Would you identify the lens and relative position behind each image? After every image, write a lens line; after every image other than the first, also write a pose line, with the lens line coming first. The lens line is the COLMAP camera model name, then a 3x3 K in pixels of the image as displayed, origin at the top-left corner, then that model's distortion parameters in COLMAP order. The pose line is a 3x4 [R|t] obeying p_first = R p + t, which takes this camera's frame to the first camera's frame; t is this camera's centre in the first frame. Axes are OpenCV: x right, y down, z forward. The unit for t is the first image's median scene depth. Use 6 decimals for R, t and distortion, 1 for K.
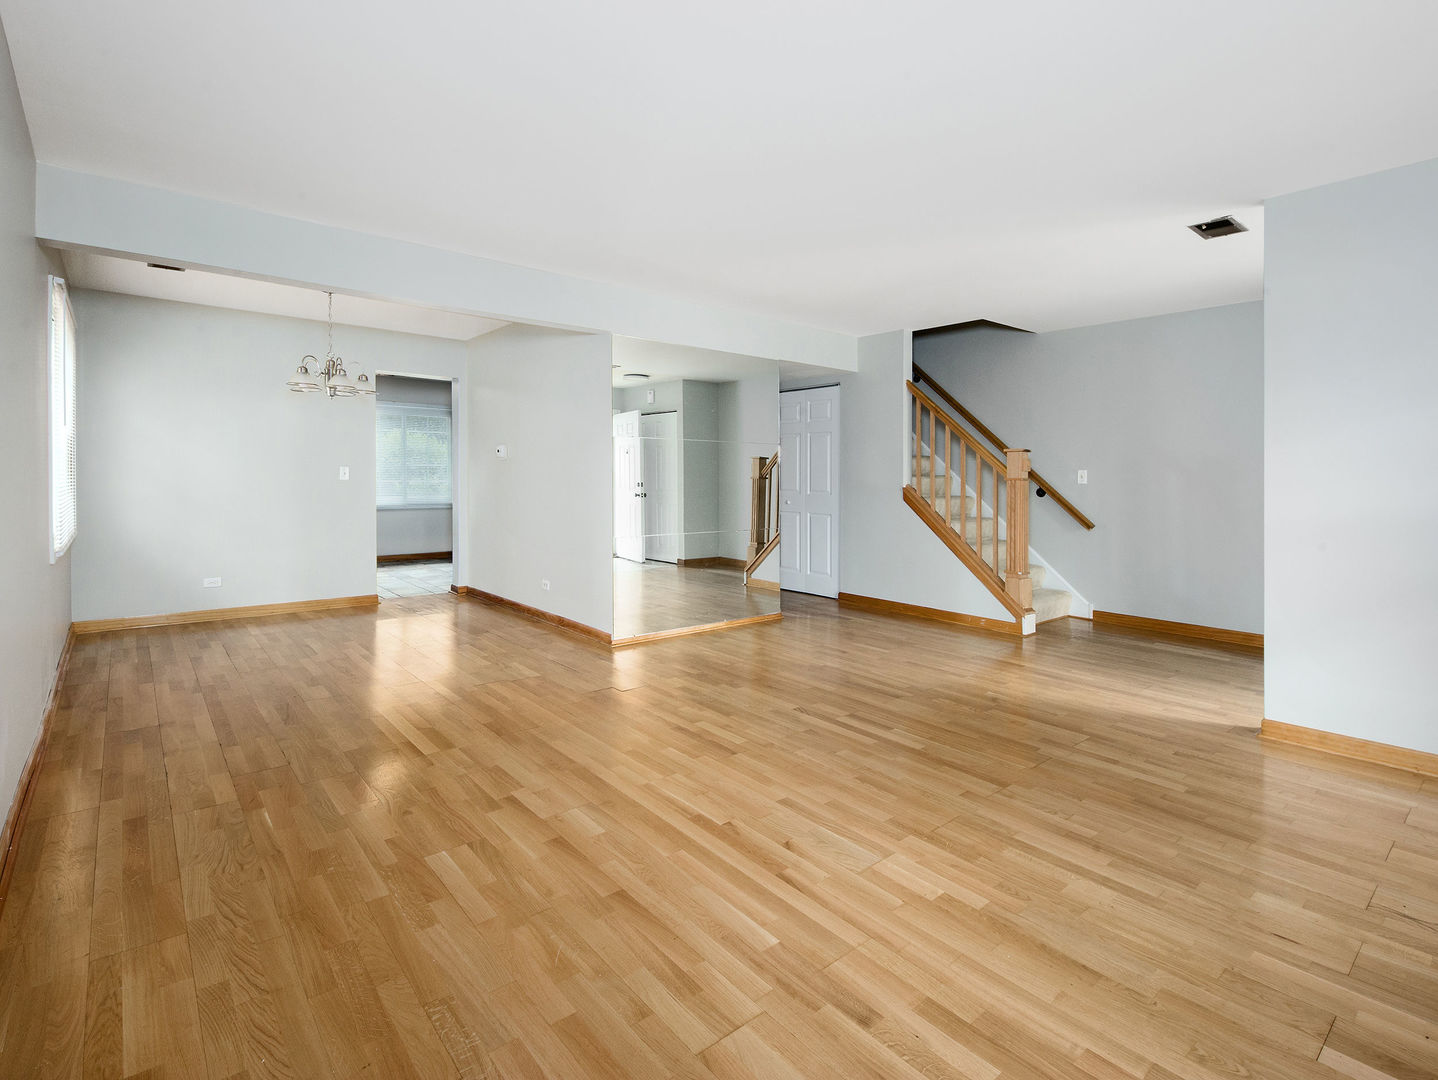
lens RADIAL K [[699.6, 0, 721.0], [0, 699.6, 518.6], [0, 0, 1]] dist [-0.037550, -0.000921]
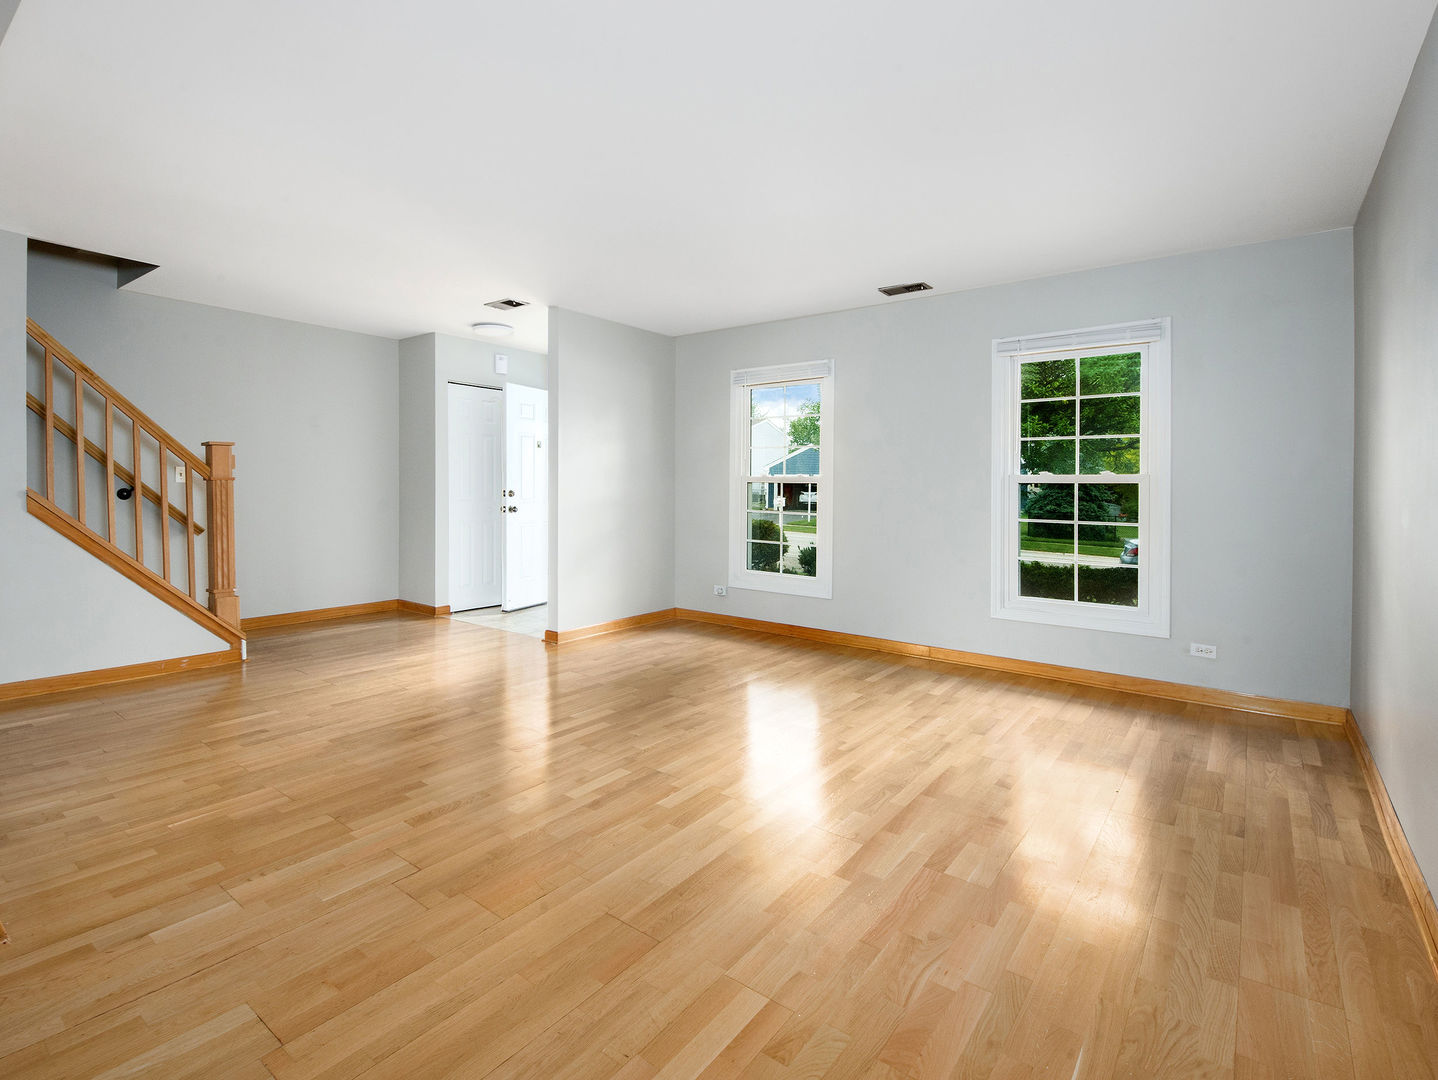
lens RADIAL K [[699.6, 0, 721.0], [0, 699.6, 518.6], [0, 0, 1]] dist [-0.037550, -0.000921]
pose [[-0.198176, -0.078945, 0.976982, -0.877465], [0.059611, 0.993935, 0.092407, -0.081759], [-0.978352, 0.076552, -0.192268, 1.065004]]
